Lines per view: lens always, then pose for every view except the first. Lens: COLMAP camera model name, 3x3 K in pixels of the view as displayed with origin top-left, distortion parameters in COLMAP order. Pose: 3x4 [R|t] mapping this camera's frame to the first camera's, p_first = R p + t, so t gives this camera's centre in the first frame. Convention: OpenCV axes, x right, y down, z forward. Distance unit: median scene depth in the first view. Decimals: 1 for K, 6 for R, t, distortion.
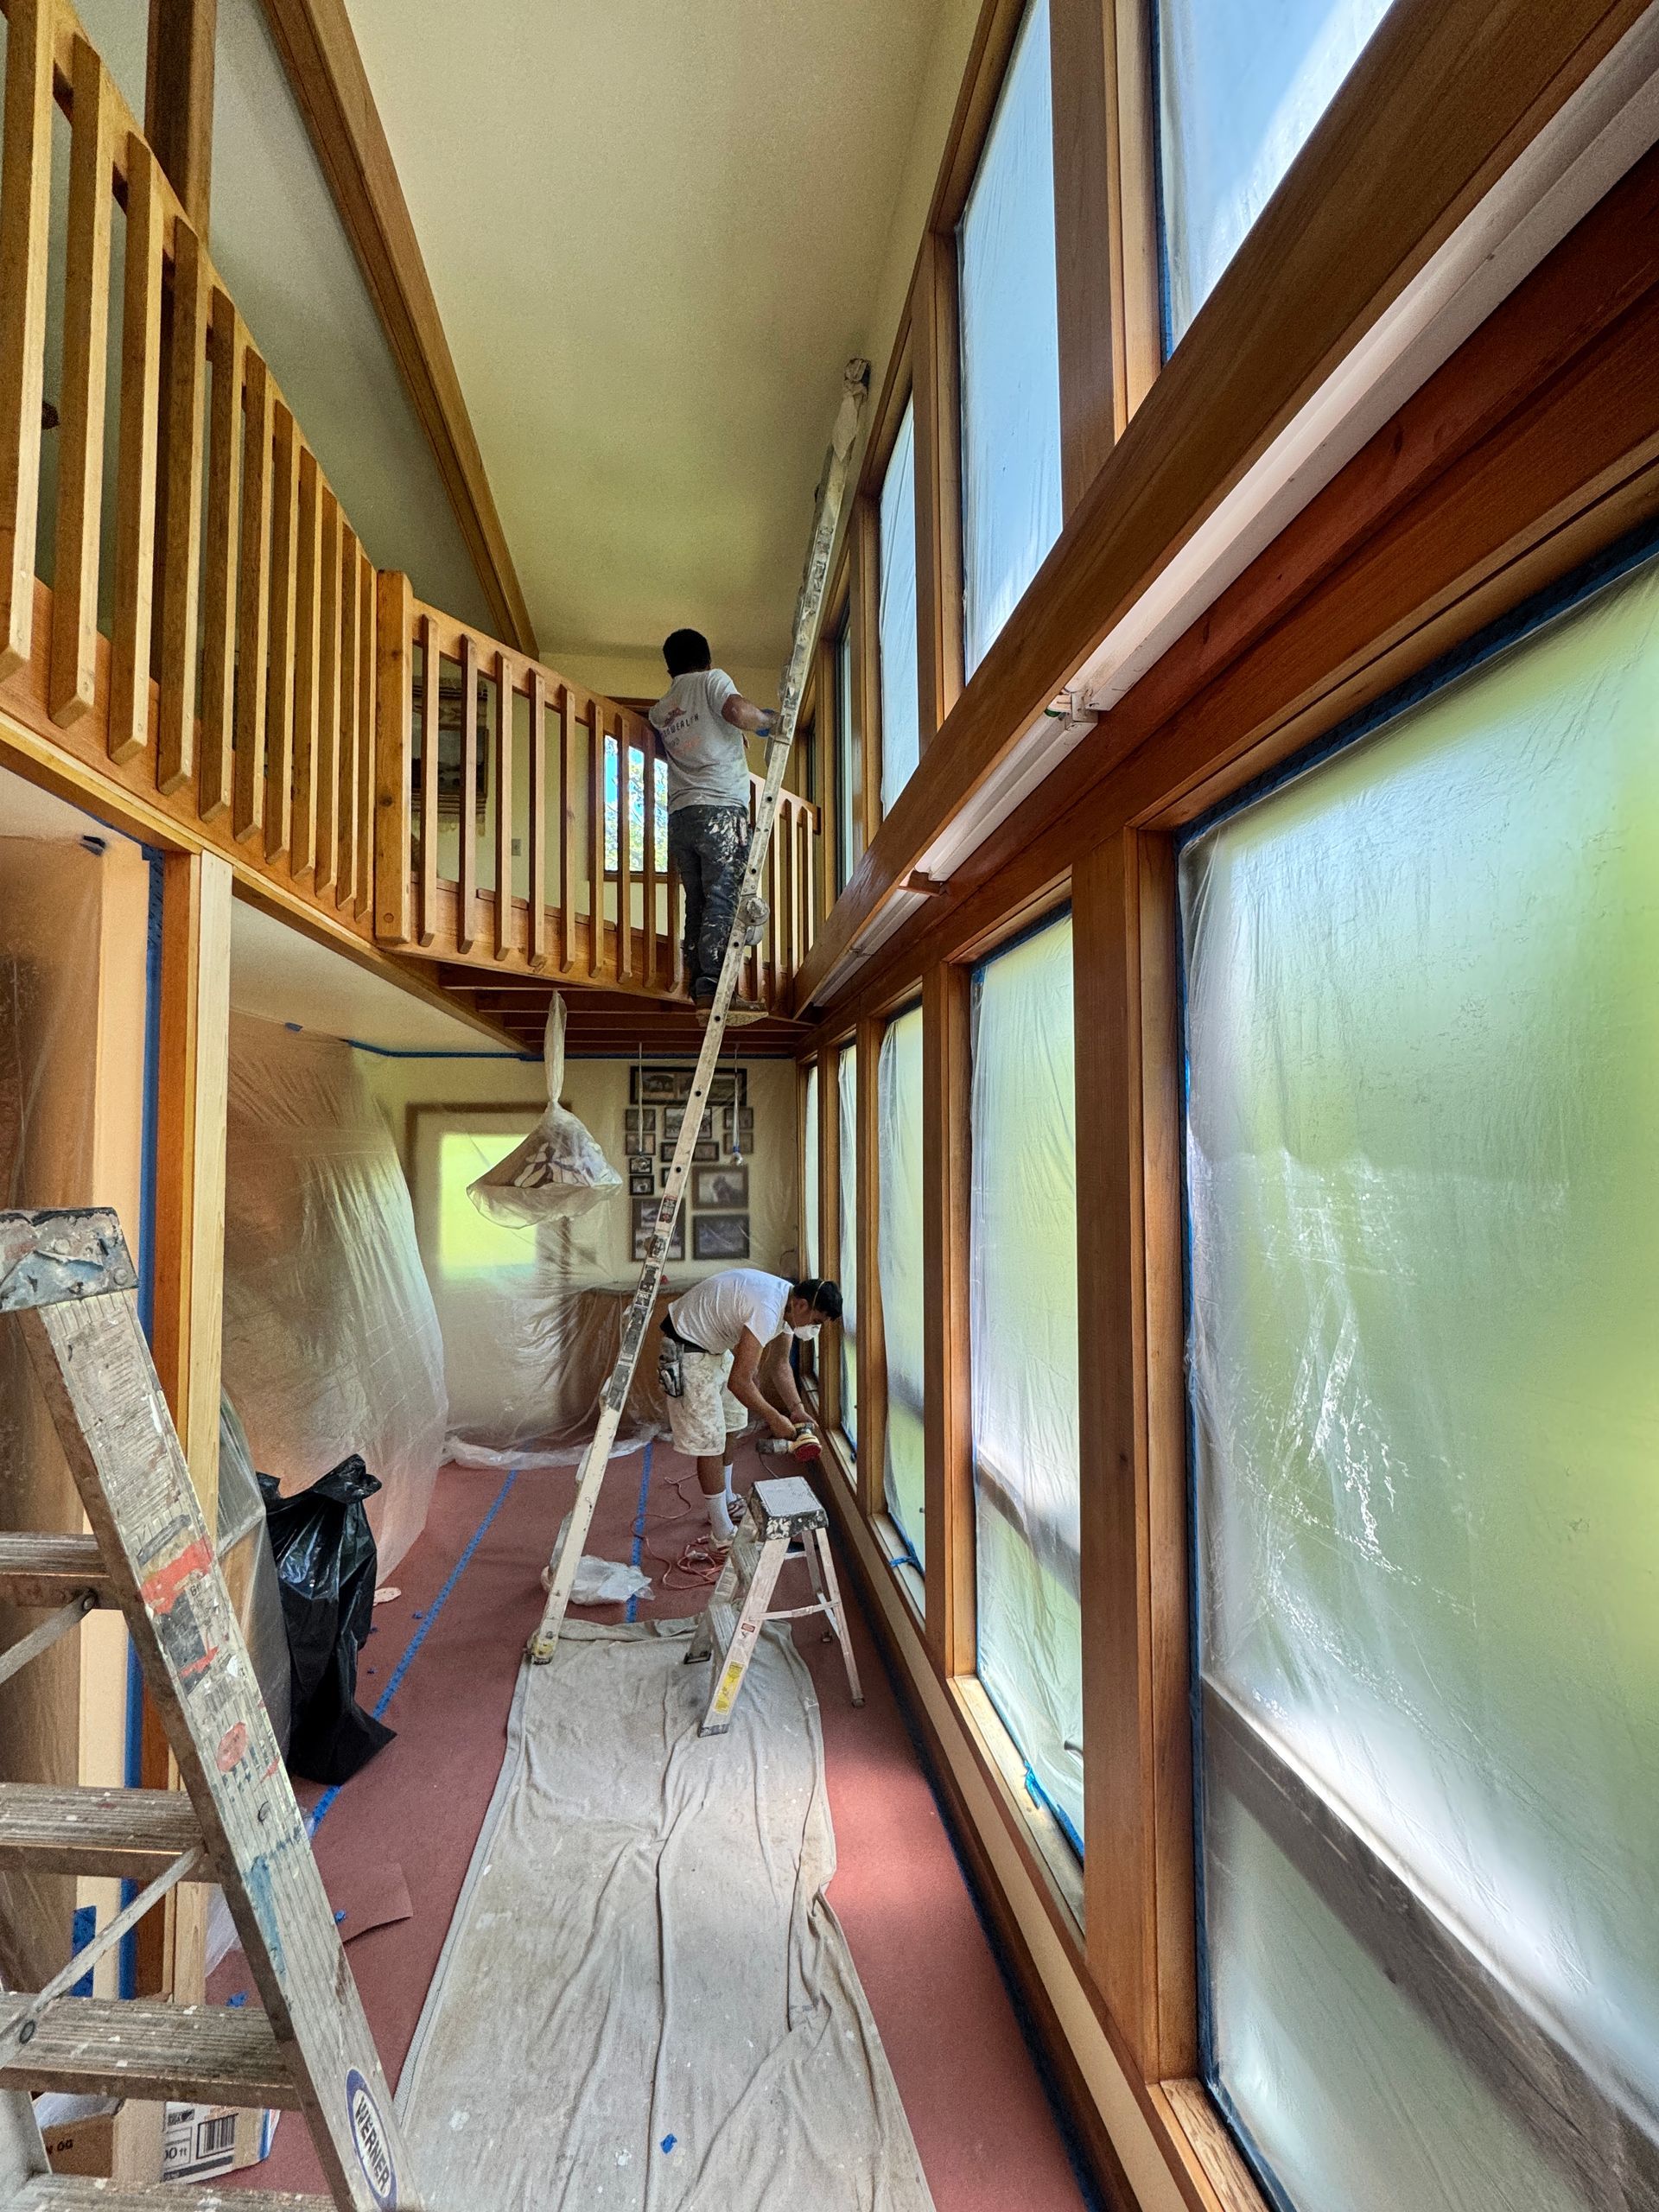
lens RADIAL K [[885.3, 0, 830.3], [0, 885.3, 1104.1], [0, 0, 1]] dist [-0.001758, 0.000719]
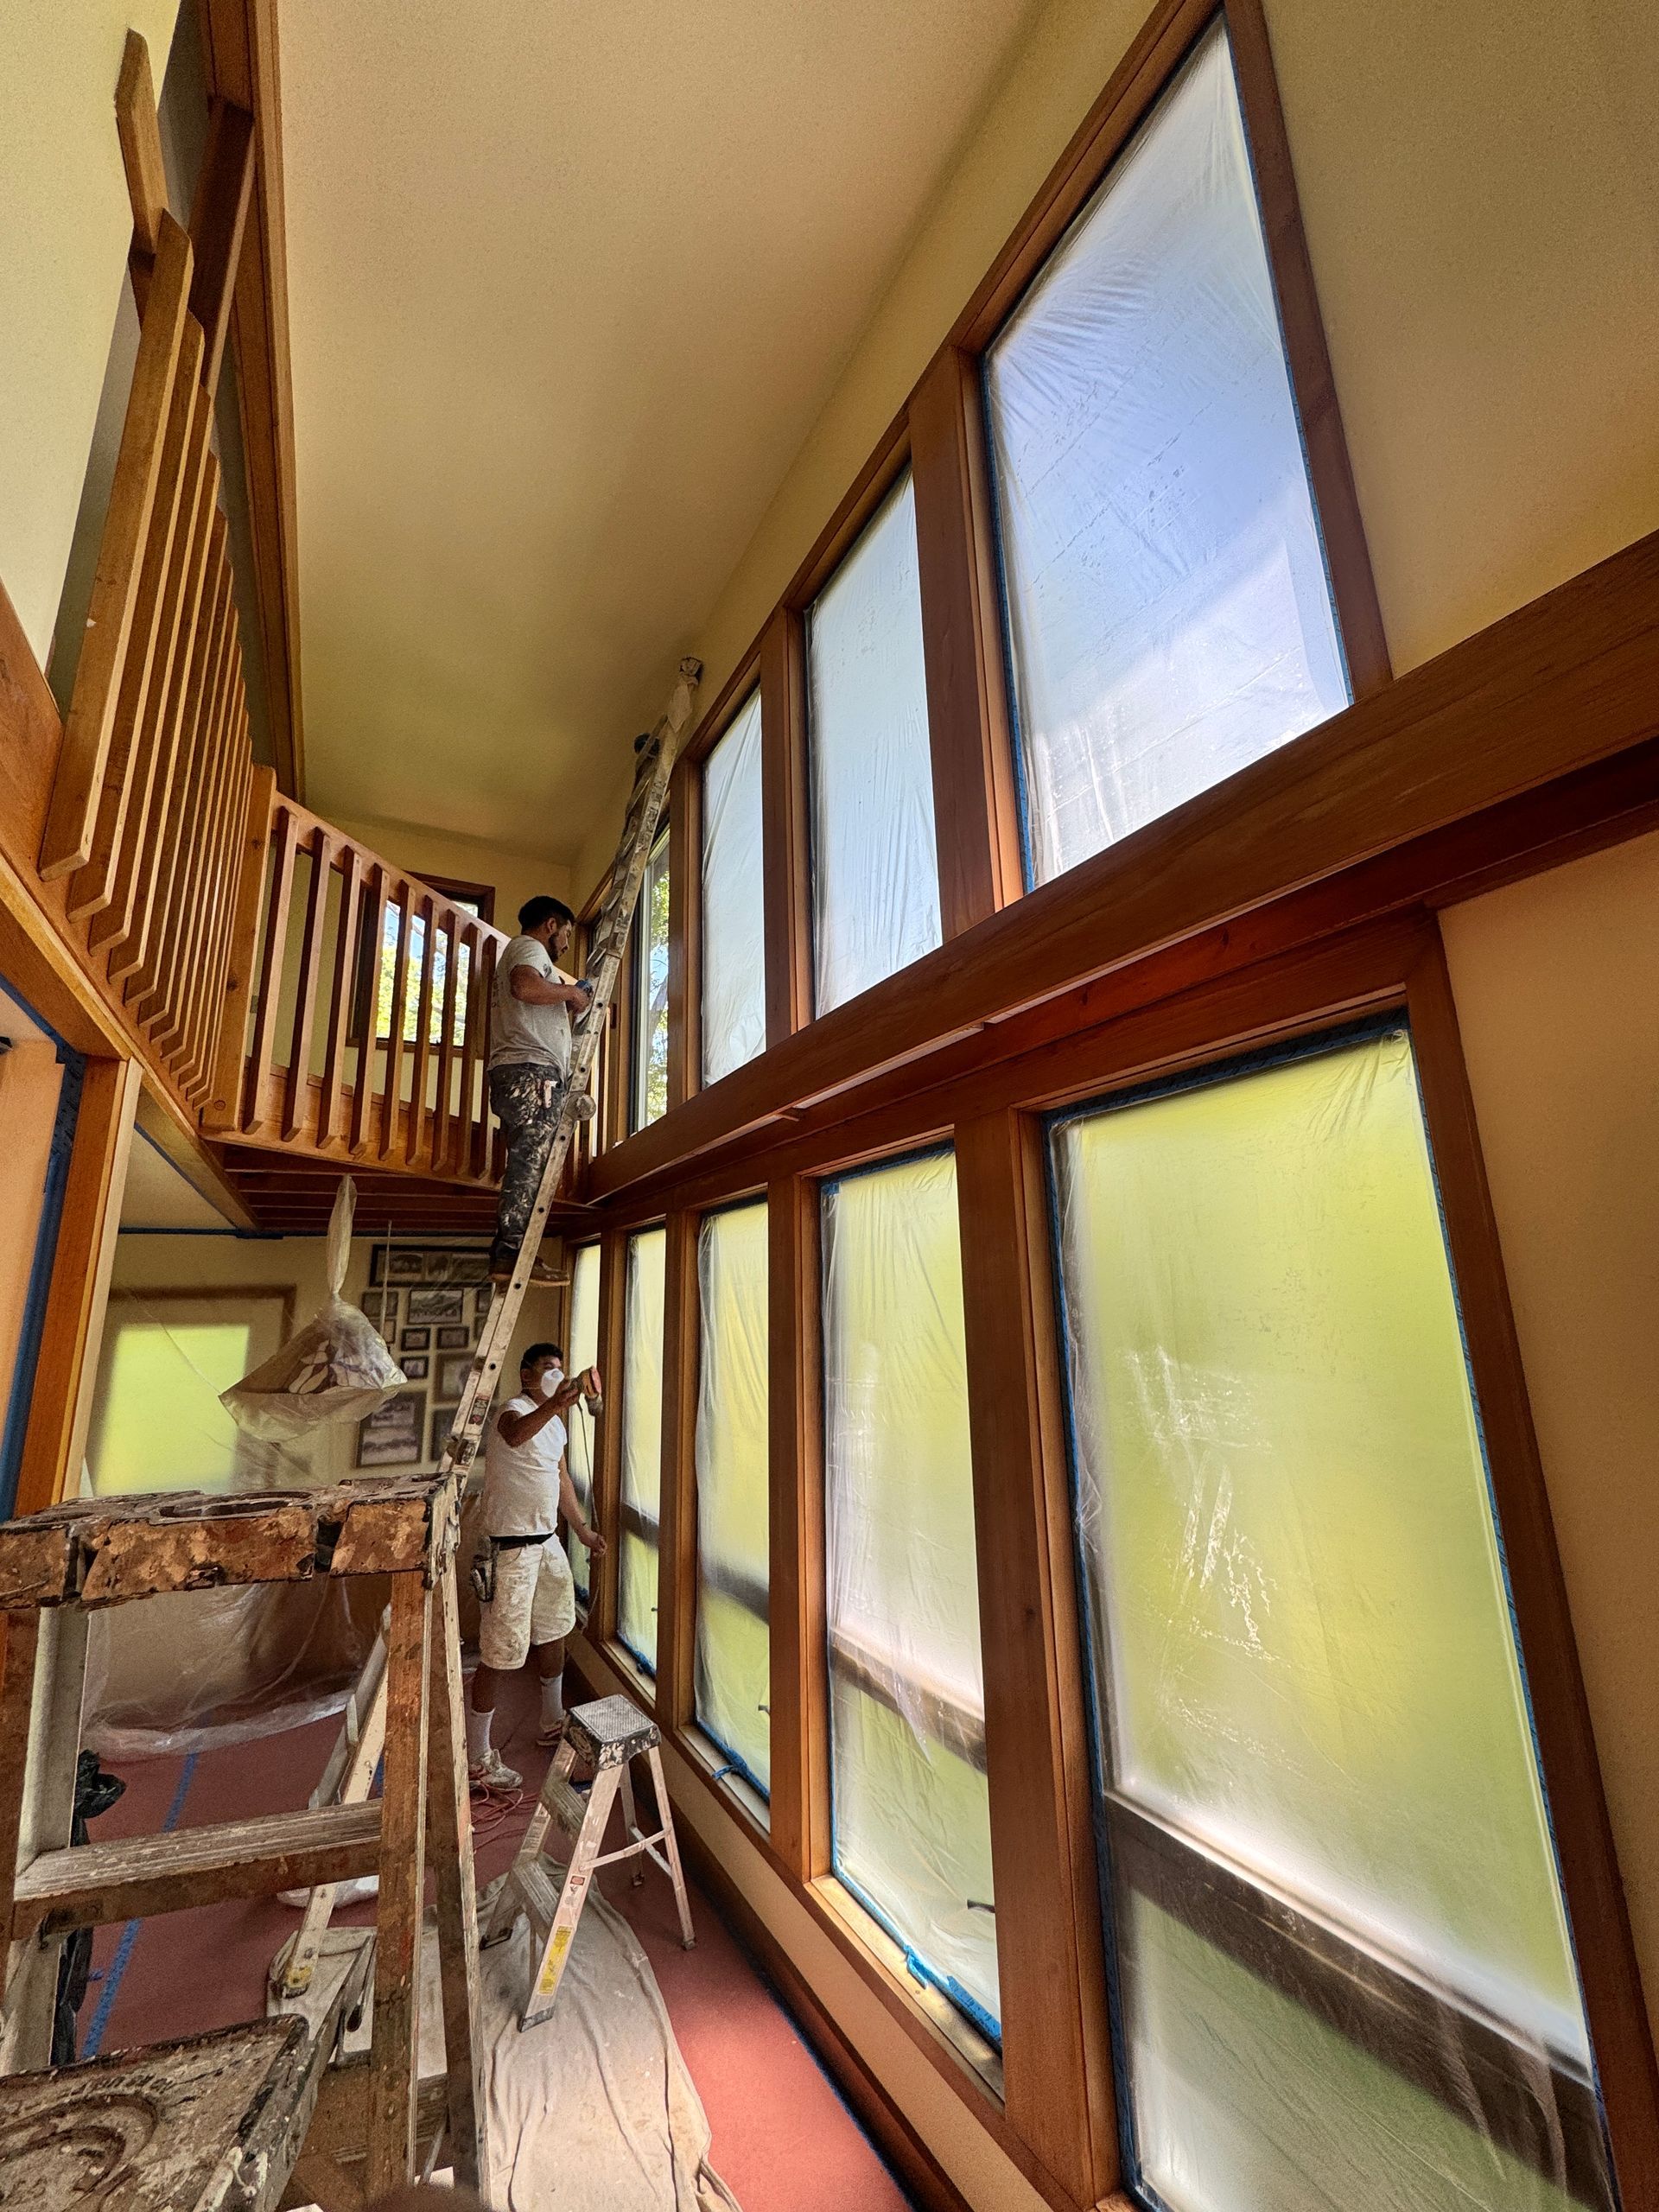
lens RADIAL K [[885.3, 0, 834.1], [0, 885.3, 1102.7], [0, 0, 1]] dist [-0.001758, 0.000719]
pose [[0.941284, 0.057726, 0.332644, -0.187937], [0.004521, 0.983031, -0.183385, -0.035862], [-0.337585, 0.174122, 0.925050, -0.085207]]
